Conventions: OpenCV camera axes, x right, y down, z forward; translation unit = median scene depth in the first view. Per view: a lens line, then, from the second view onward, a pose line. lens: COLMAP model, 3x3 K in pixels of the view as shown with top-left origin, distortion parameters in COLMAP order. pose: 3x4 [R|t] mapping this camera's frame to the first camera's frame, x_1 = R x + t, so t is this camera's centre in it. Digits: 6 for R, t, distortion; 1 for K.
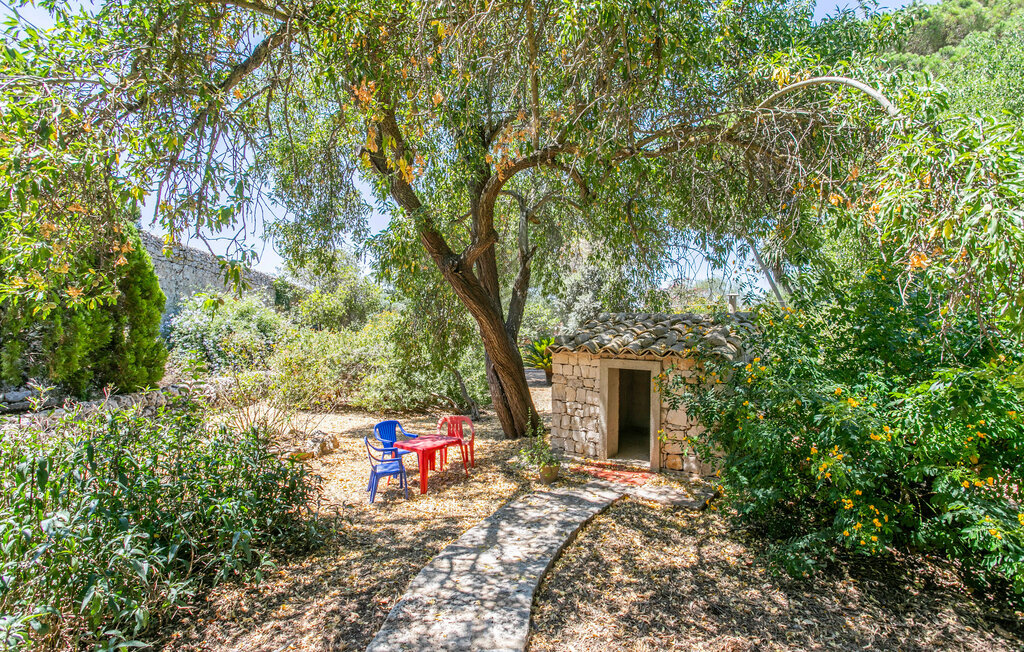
lens RADIAL K [[508.3, 0, 519.8], [0, 508.3, 311.8], [0, 0, 1]] dist [-0.019019, 0.000376]
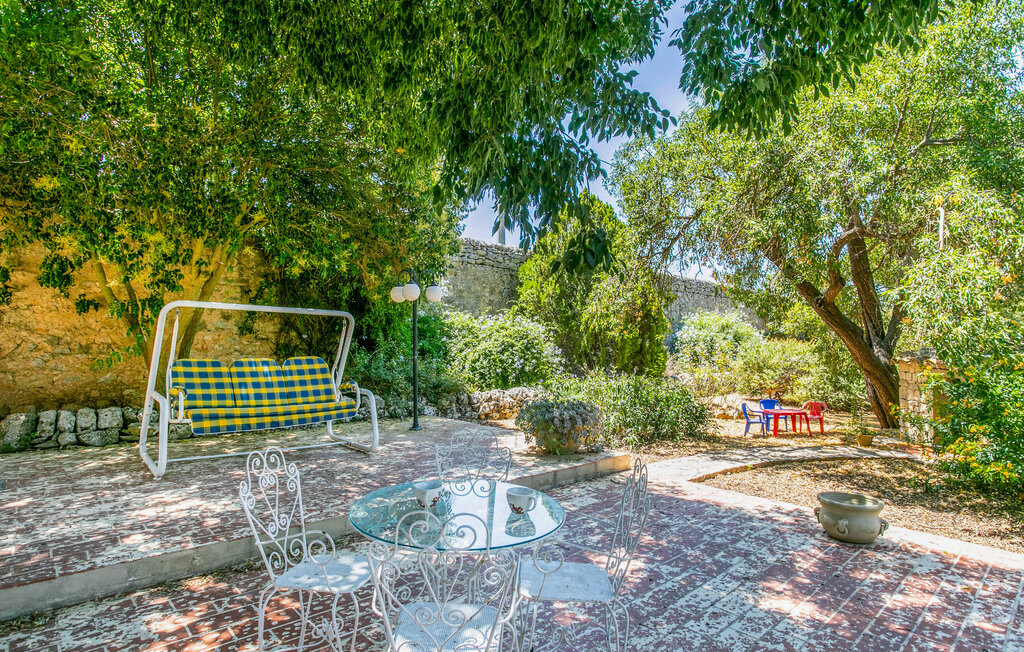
lens RADIAL K [[593.9, 0, 512.0], [0, 593.9, 326.0], [0, 0, 1]] dist [-0.017459, 0.002037]
pose [[0.616020, -0.010065, -0.787666, 0.429922], [0.026211, 0.999627, 0.007726, -0.036581], [0.787294, -0.025405, 0.616054, -0.497341]]
